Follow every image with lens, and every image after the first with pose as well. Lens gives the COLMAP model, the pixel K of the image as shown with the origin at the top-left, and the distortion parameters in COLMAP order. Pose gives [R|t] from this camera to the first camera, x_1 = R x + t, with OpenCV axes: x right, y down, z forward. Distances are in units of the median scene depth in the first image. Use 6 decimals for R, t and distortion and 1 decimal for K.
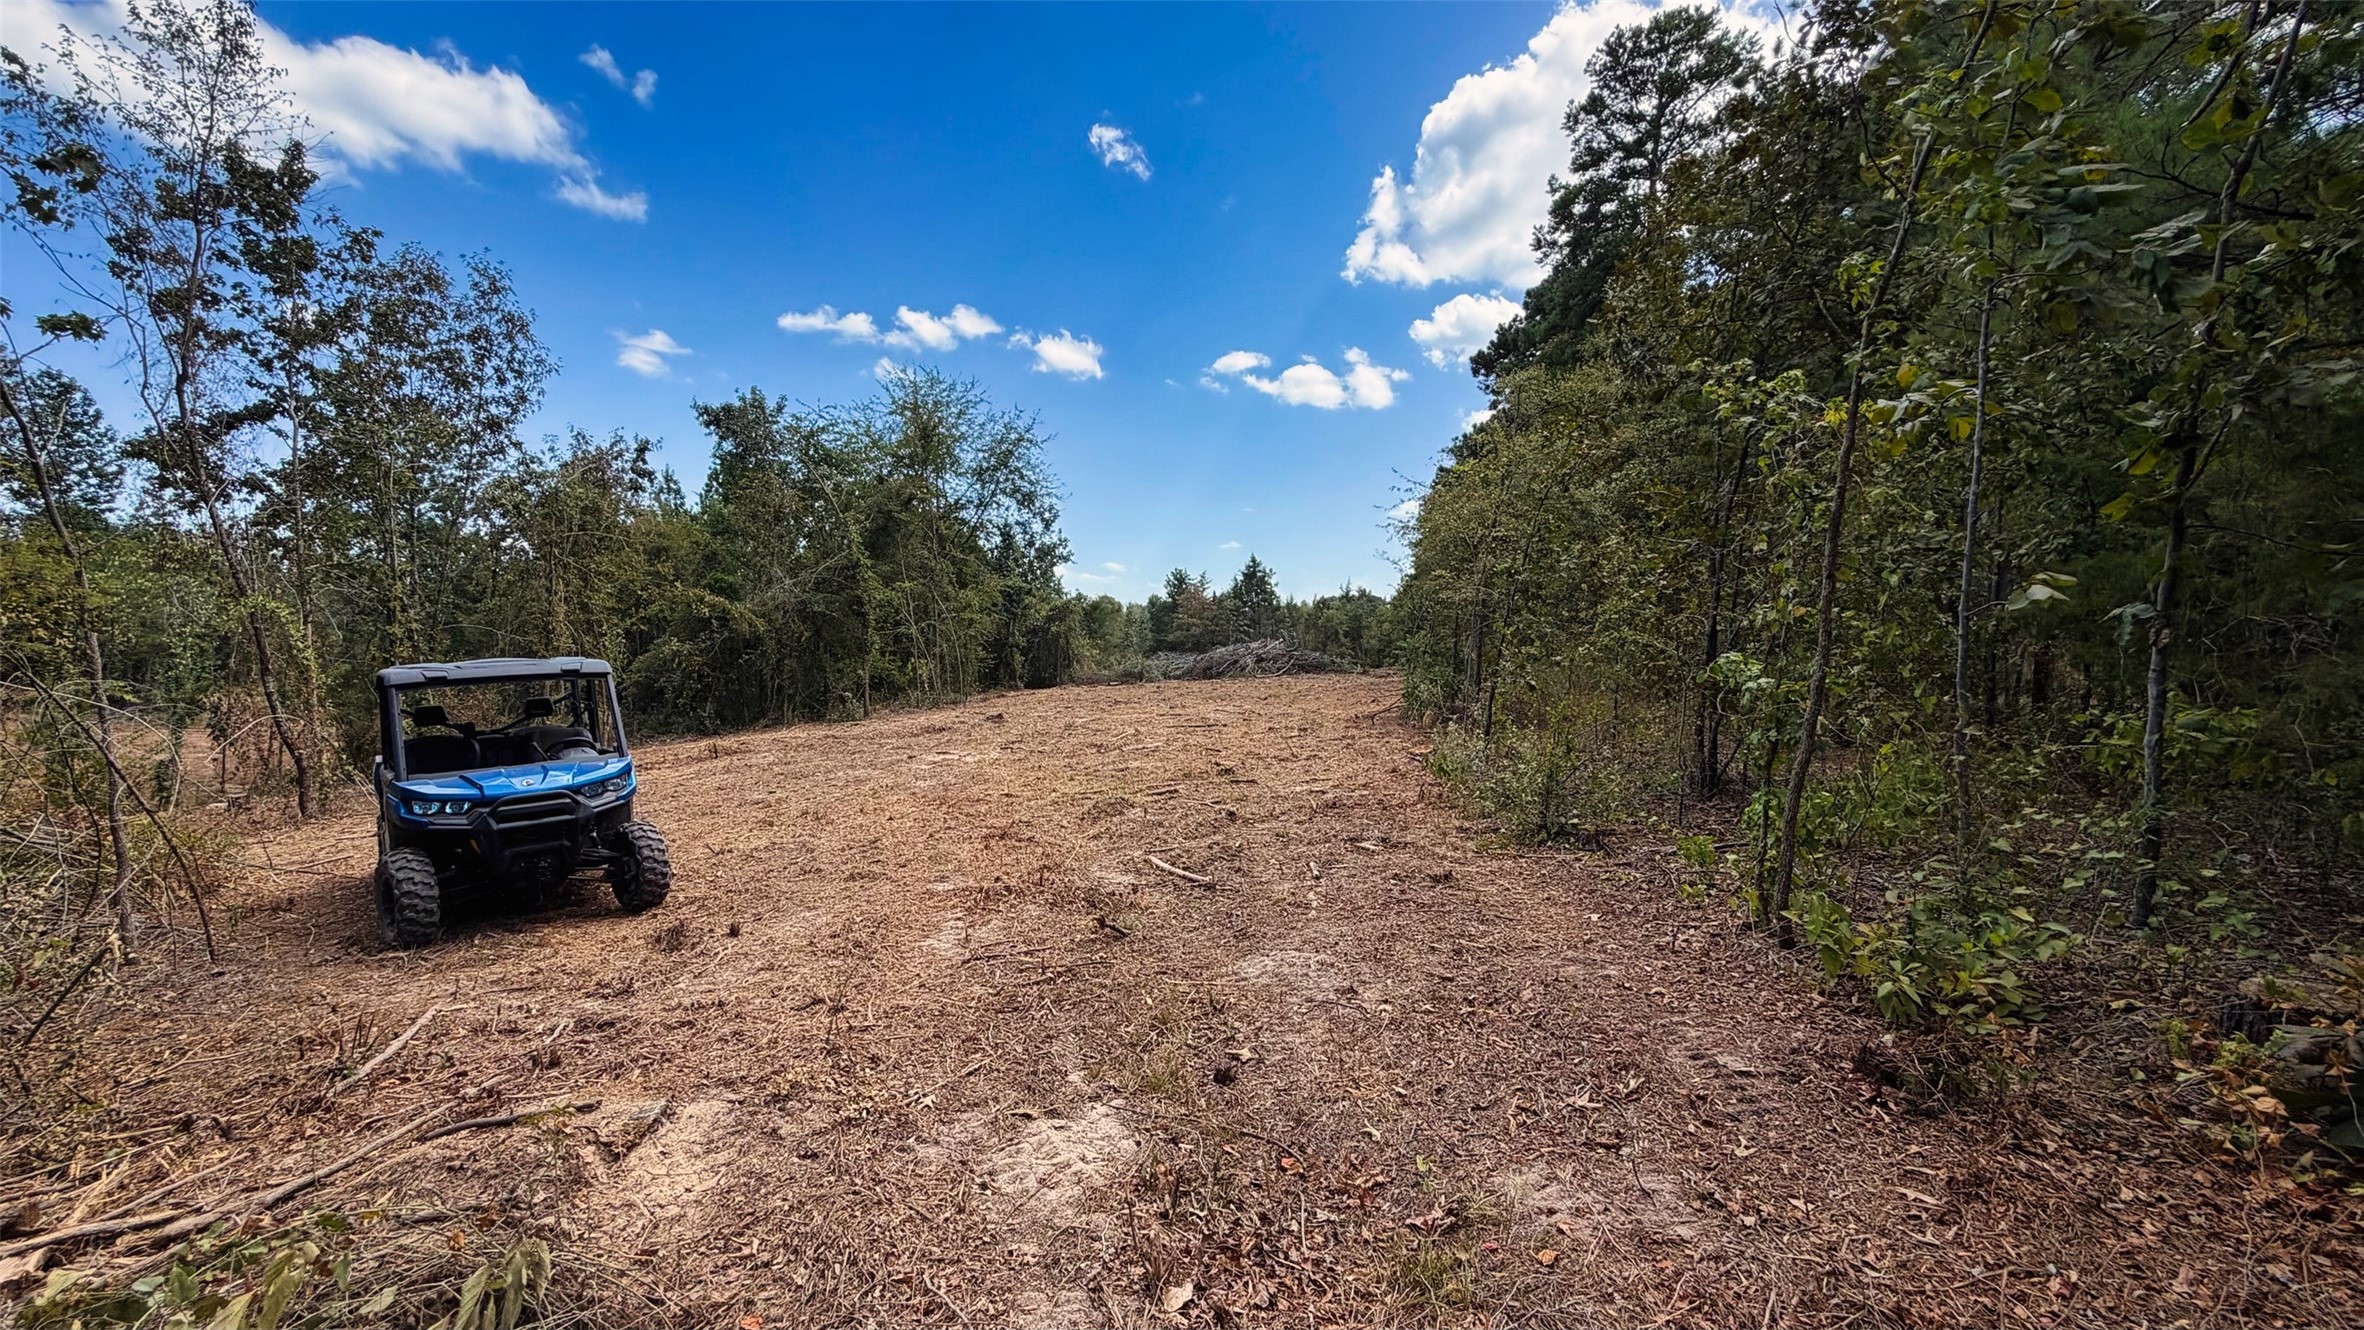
lens RADIAL K [[959.9, 0, 1182.0], [0, 959.9, 665.0], [0, 0, 1]] dist [0.000652, 0.000251]
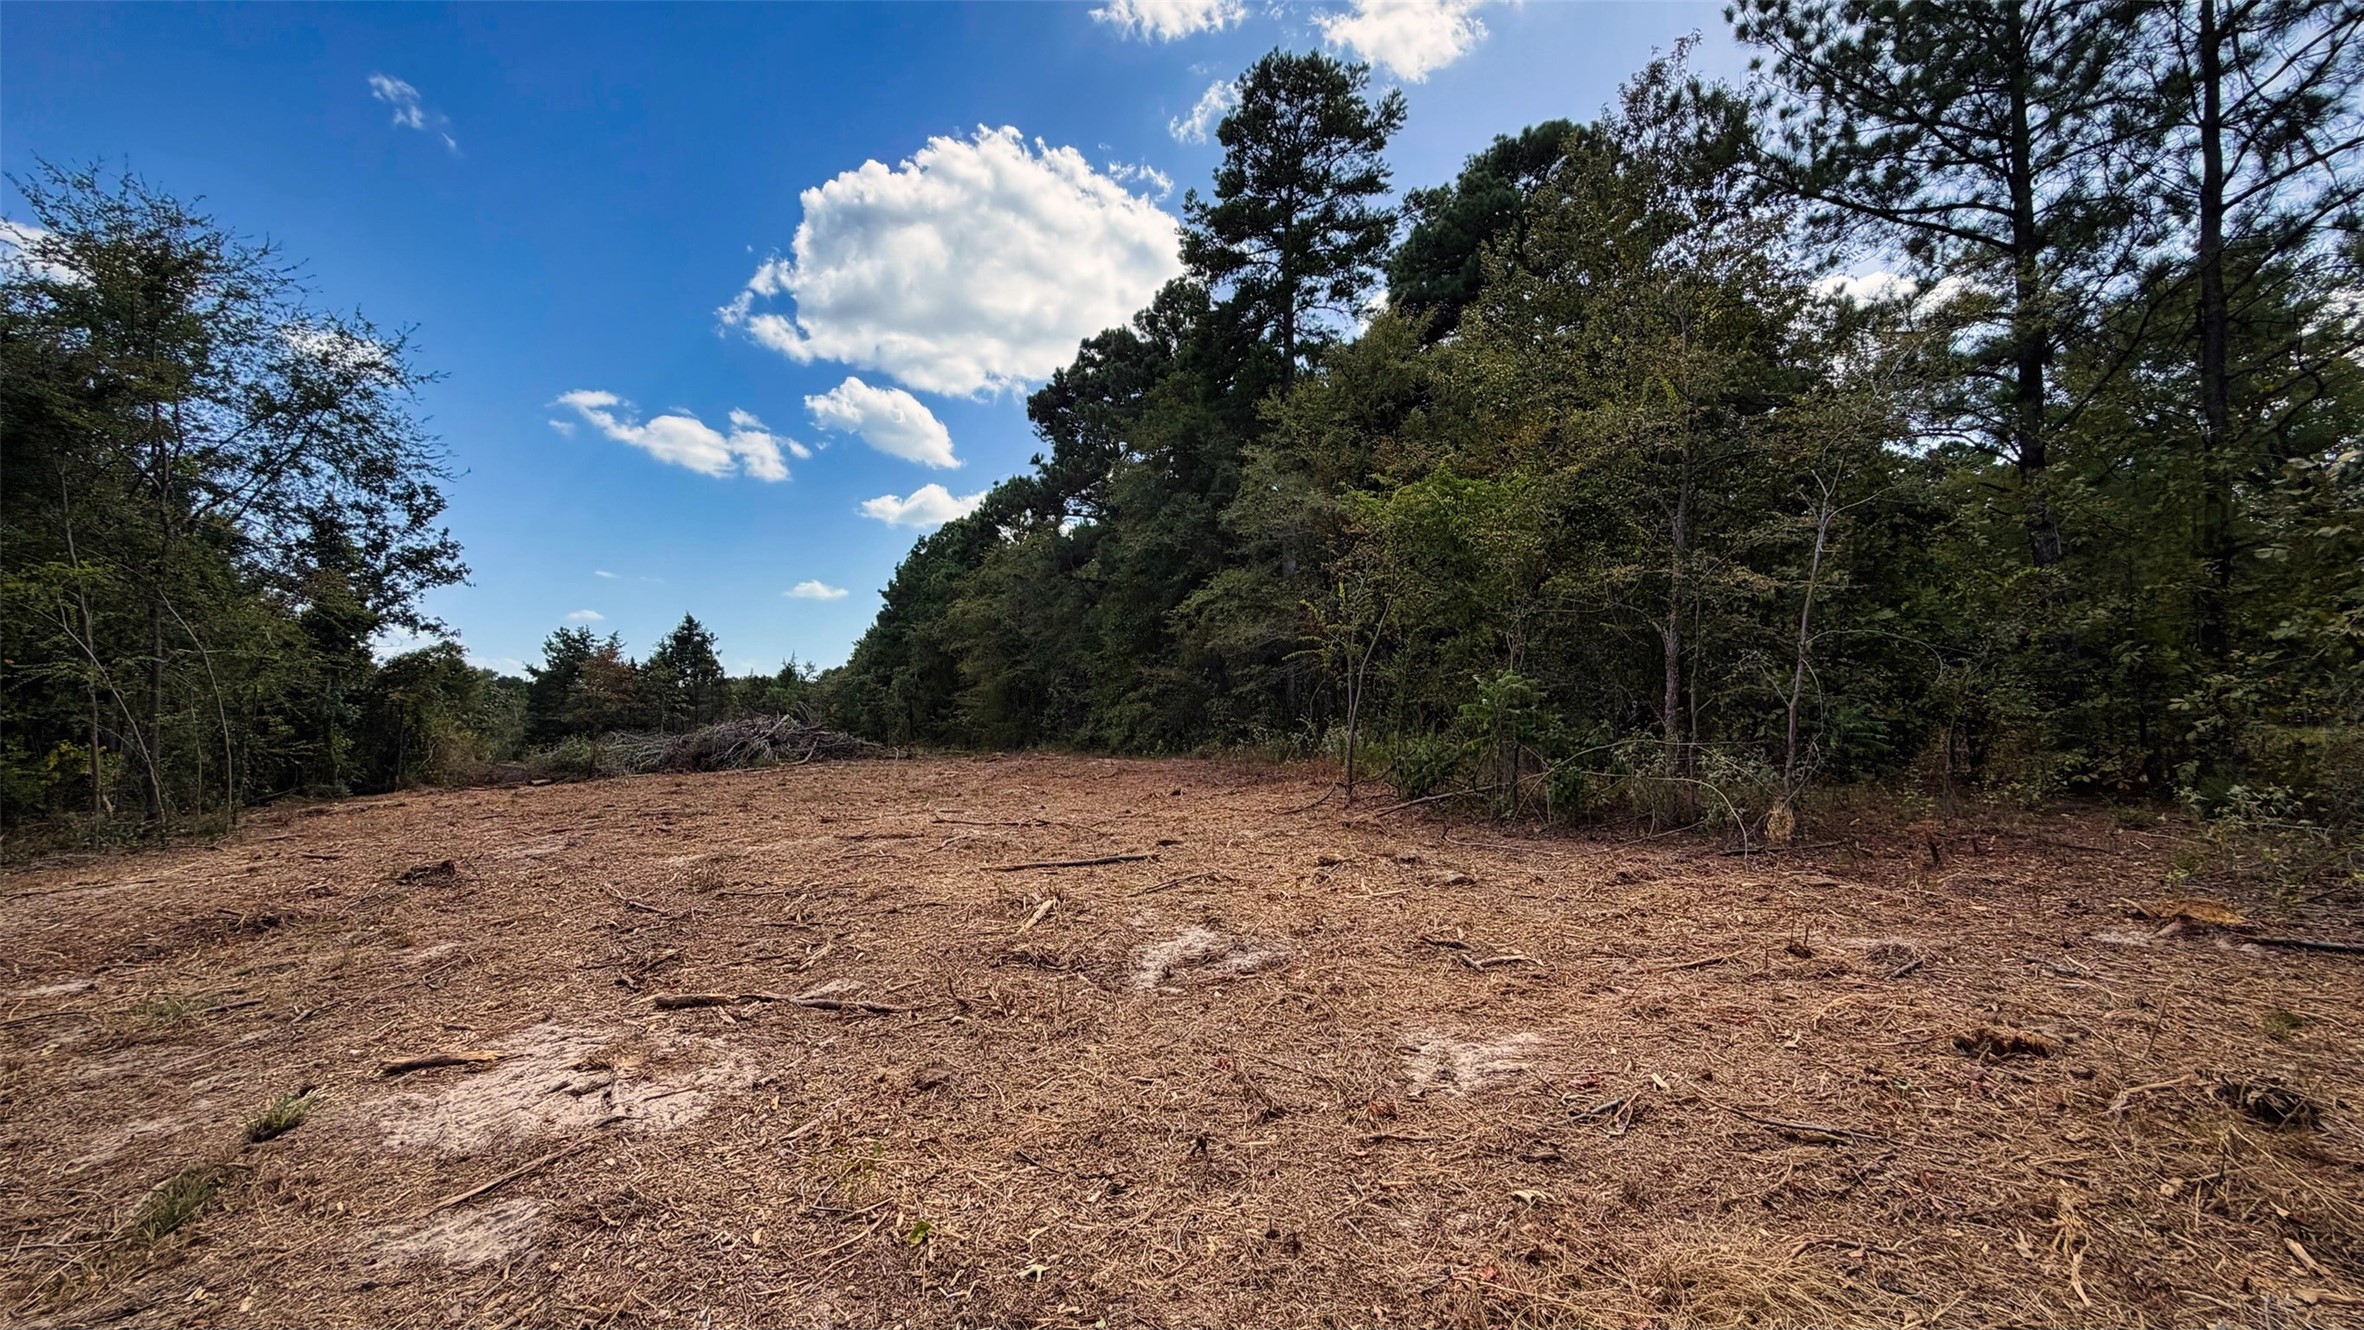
lens RADIAL K [[959.9, 0, 1182.0], [0, 959.9, 665.0], [0, 0, 1]] dist [0.000652, 0.000251]
pose [[0.801181, 0.039415, 0.597122, -0.108642], [0.019274, 0.995611, -0.091579, 0.008799], [-0.598111, 0.084880, 0.796905, 0.239557]]
